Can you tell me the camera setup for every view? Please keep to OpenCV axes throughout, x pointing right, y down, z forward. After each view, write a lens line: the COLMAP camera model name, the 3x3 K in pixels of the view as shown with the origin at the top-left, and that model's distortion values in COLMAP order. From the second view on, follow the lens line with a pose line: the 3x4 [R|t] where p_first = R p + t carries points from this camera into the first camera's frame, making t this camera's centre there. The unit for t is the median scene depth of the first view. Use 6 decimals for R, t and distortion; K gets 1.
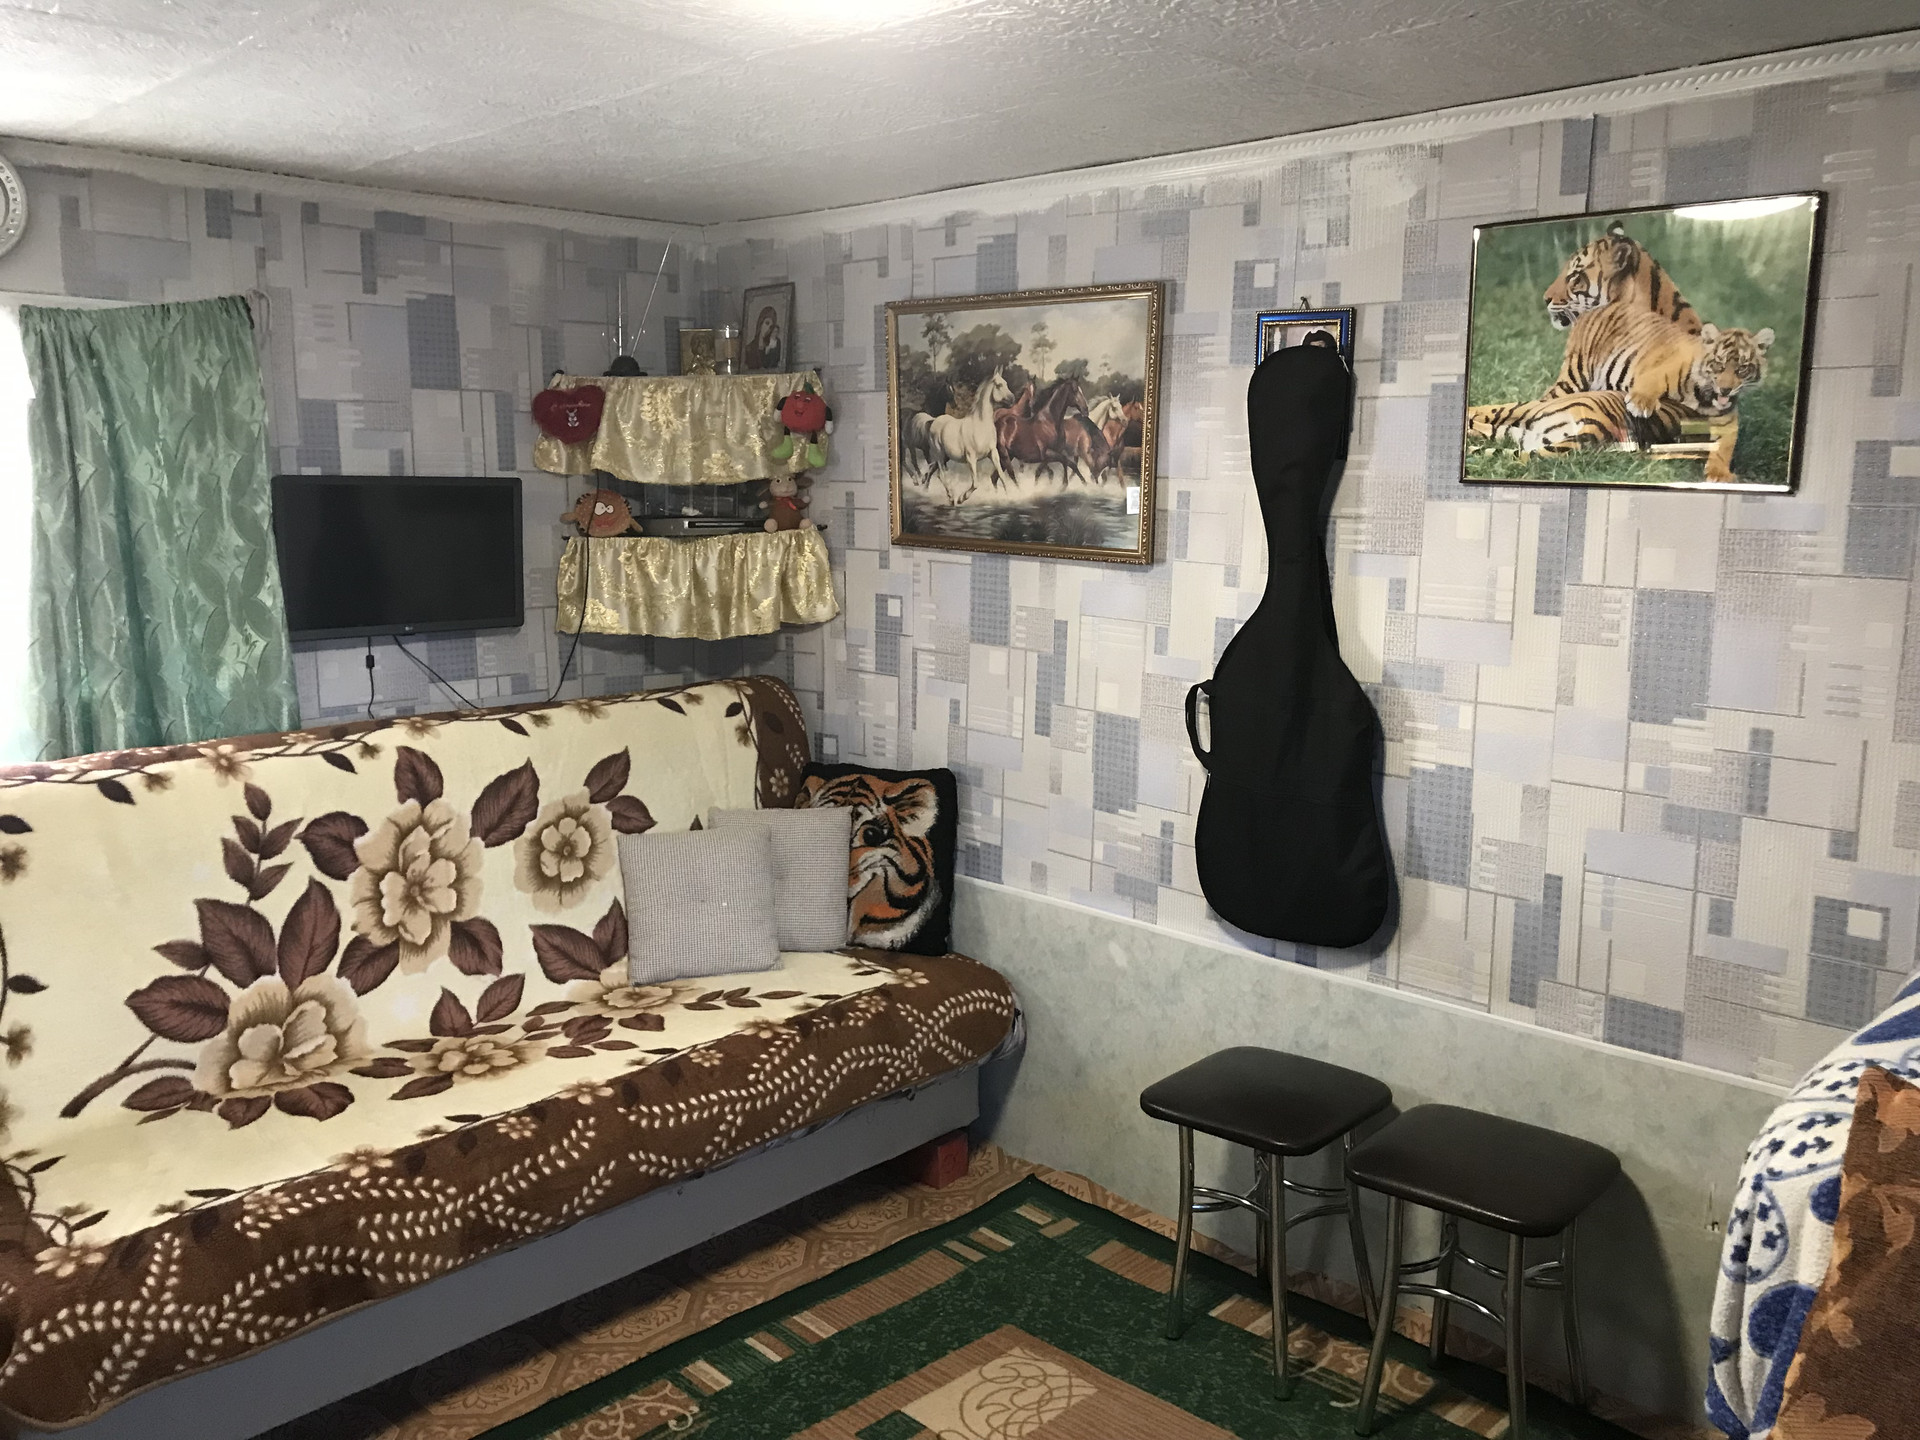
lens RADIAL K [[1551.7, 0, 960.0], [0, 1551.7, 720.0], [0, 0, 1]] dist [0.007170, 0.006843]
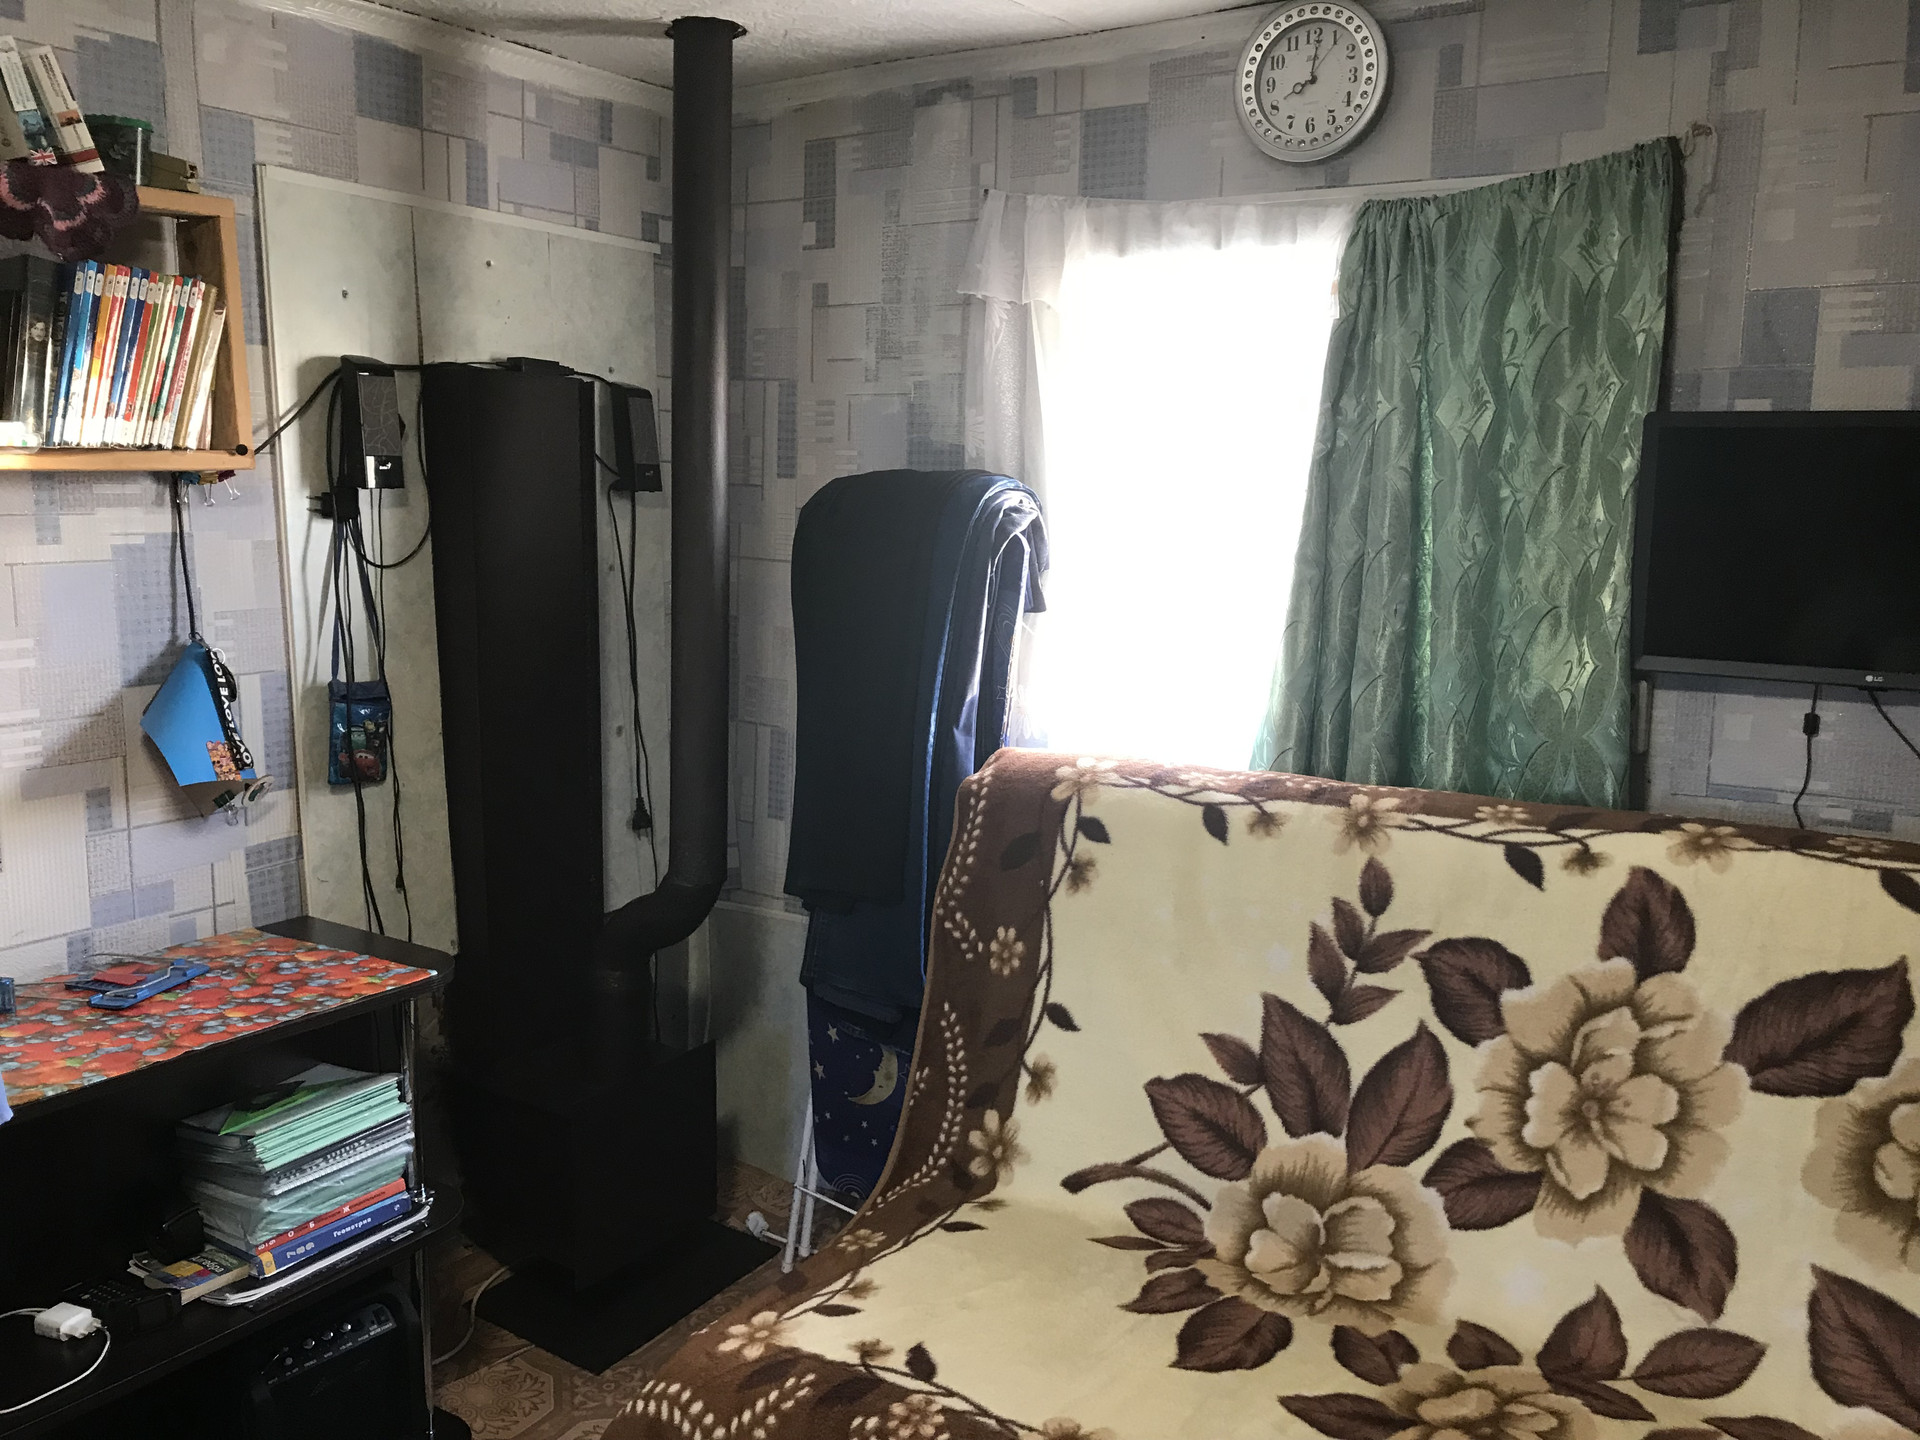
lens RADIAL K [[1551.7, 0, 960.0], [0, 1551.7, 720.0], [0, 0, 1]] dist [0.007170, 0.006843]
pose [[0.211117, 0.159411, -0.964374, 0.150888], [-0.156960, 0.979337, 0.127523, -0.075512], [0.964776, 0.124446, 0.231776, 0.635518]]
